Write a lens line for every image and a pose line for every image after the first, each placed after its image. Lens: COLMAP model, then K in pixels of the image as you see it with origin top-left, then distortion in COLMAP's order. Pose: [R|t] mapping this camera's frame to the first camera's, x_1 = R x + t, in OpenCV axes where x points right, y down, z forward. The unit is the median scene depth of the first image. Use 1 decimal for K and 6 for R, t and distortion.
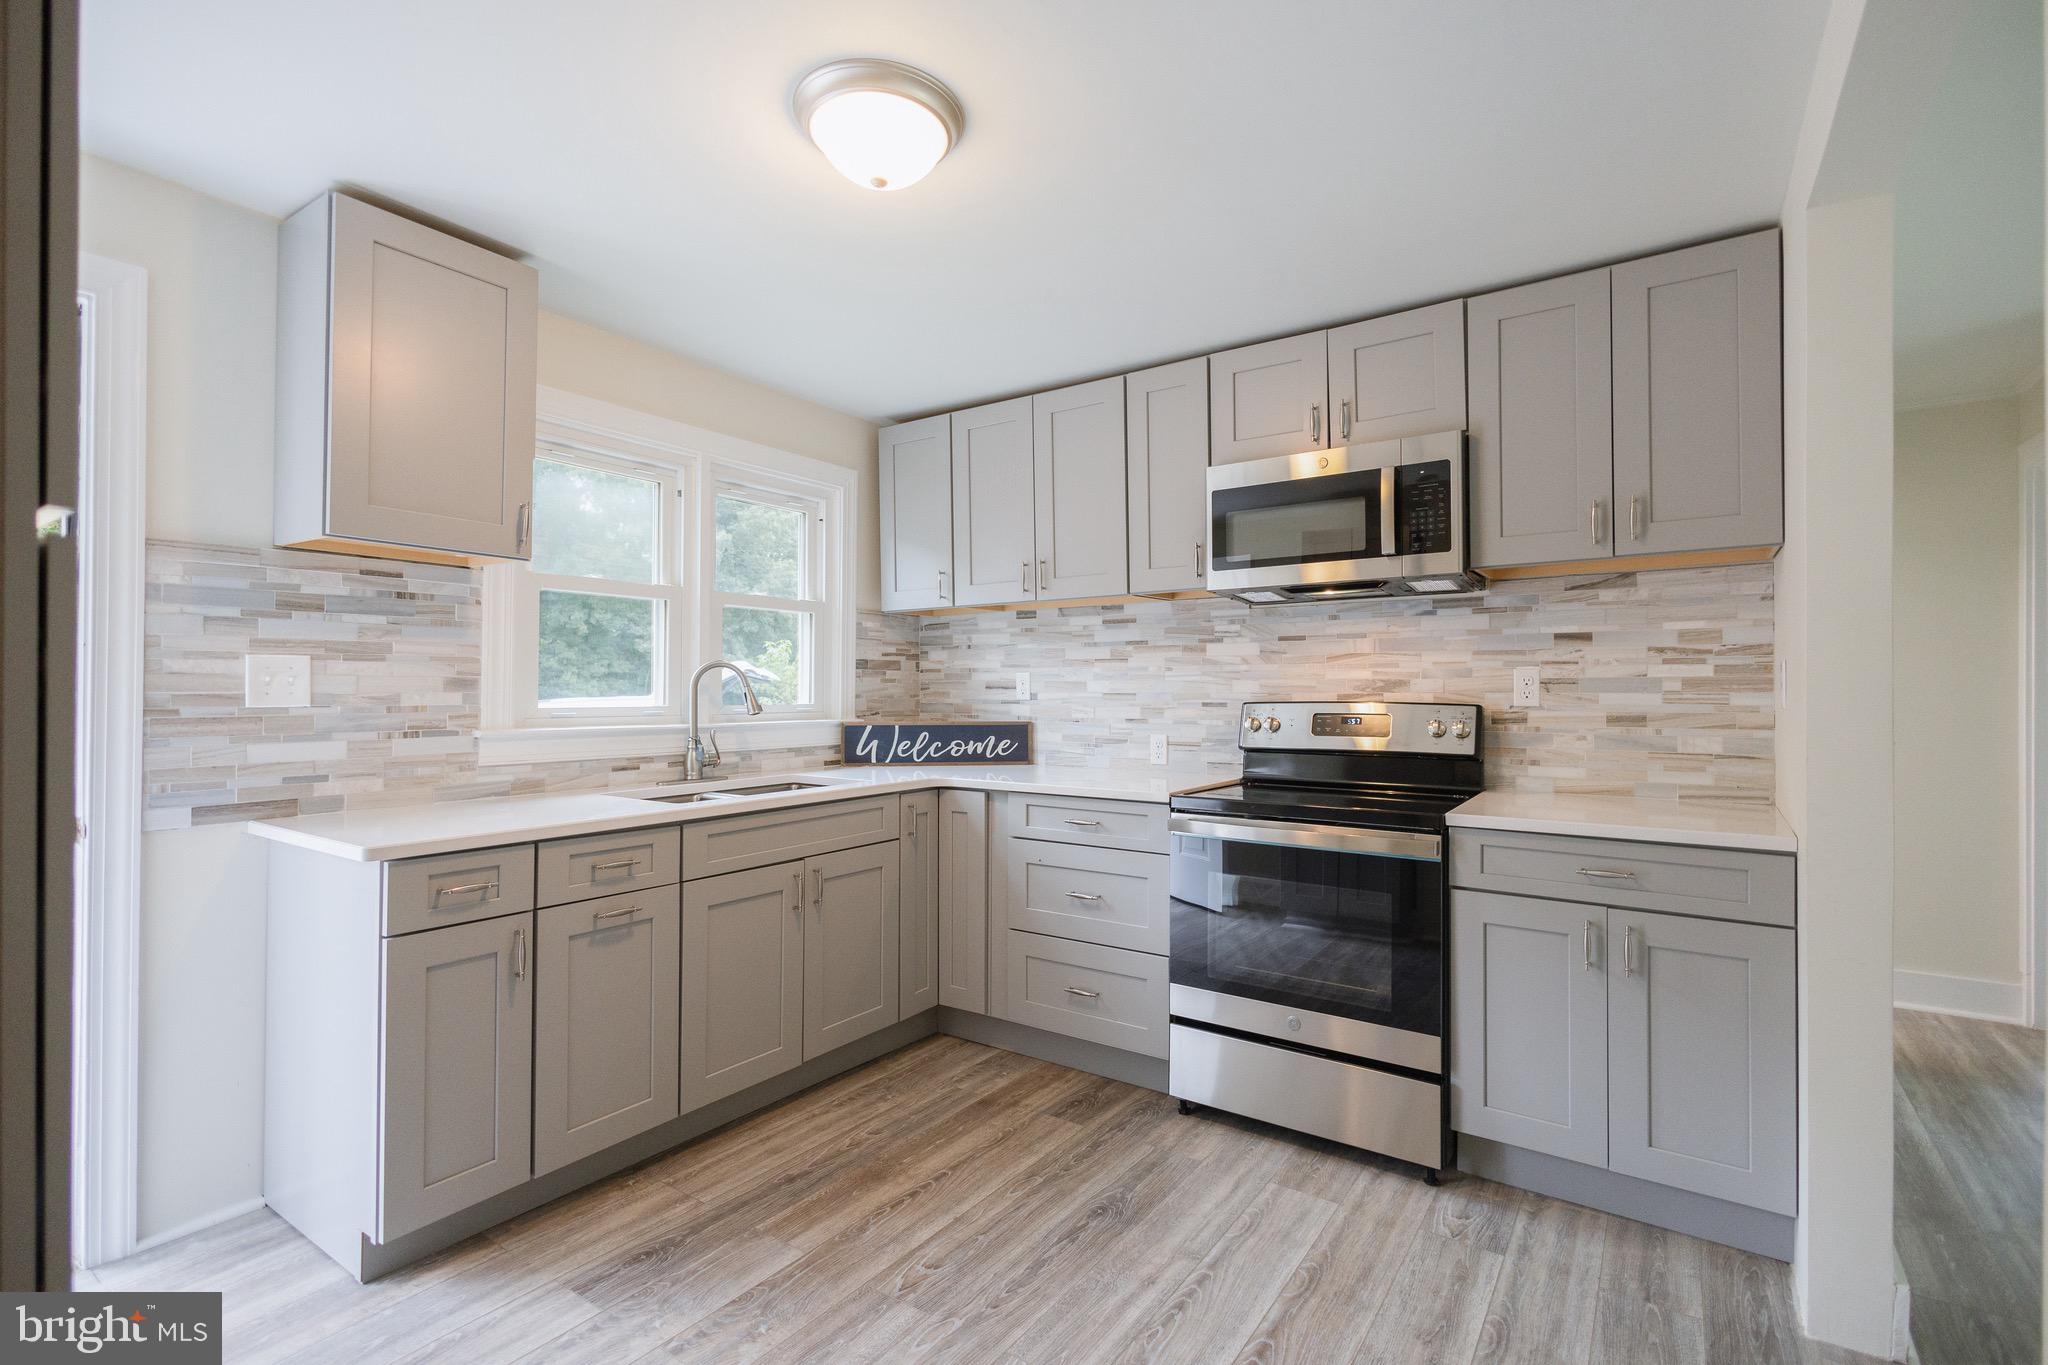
lens RADIAL K [[923.4, 0, 1019.5], [0, 923.4, 678.0], [0, 0, 1]] dist [-0.001045, -0.000951]
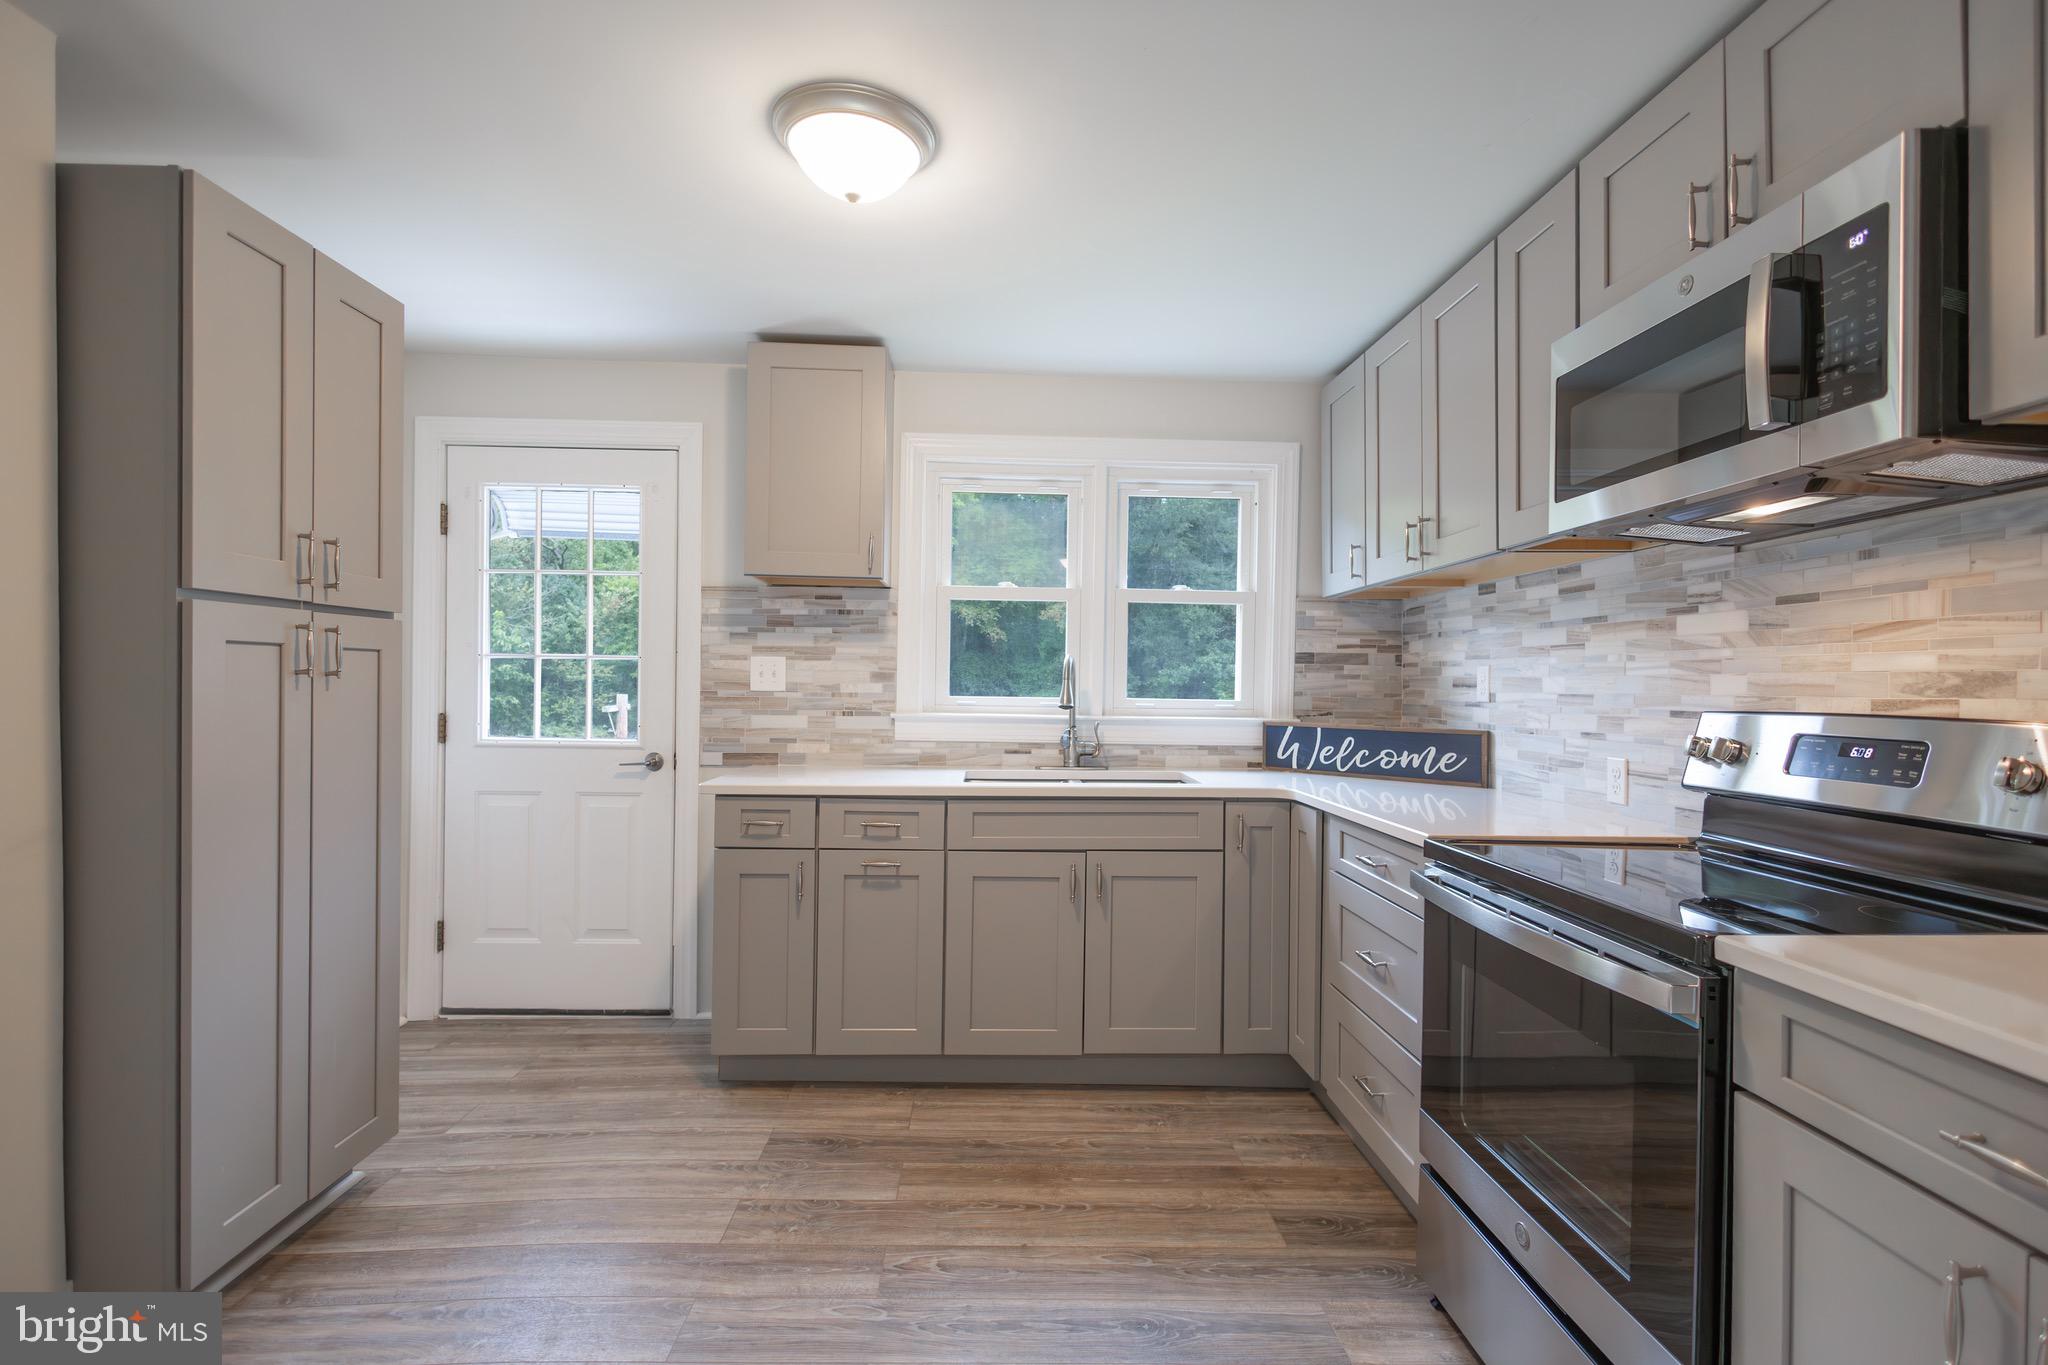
lens RADIAL K [[928.2, 0, 1024.0], [0, 928.2, 682.5], [0, 0, 1]] dist [0.004358, -0.001762]
pose [[0.607615, 0.005732, -0.794211, 0.495356], [-0.002693, 0.999983, 0.005157, 0.006338], [0.794227, -0.000995, 0.607621, 0.312159]]
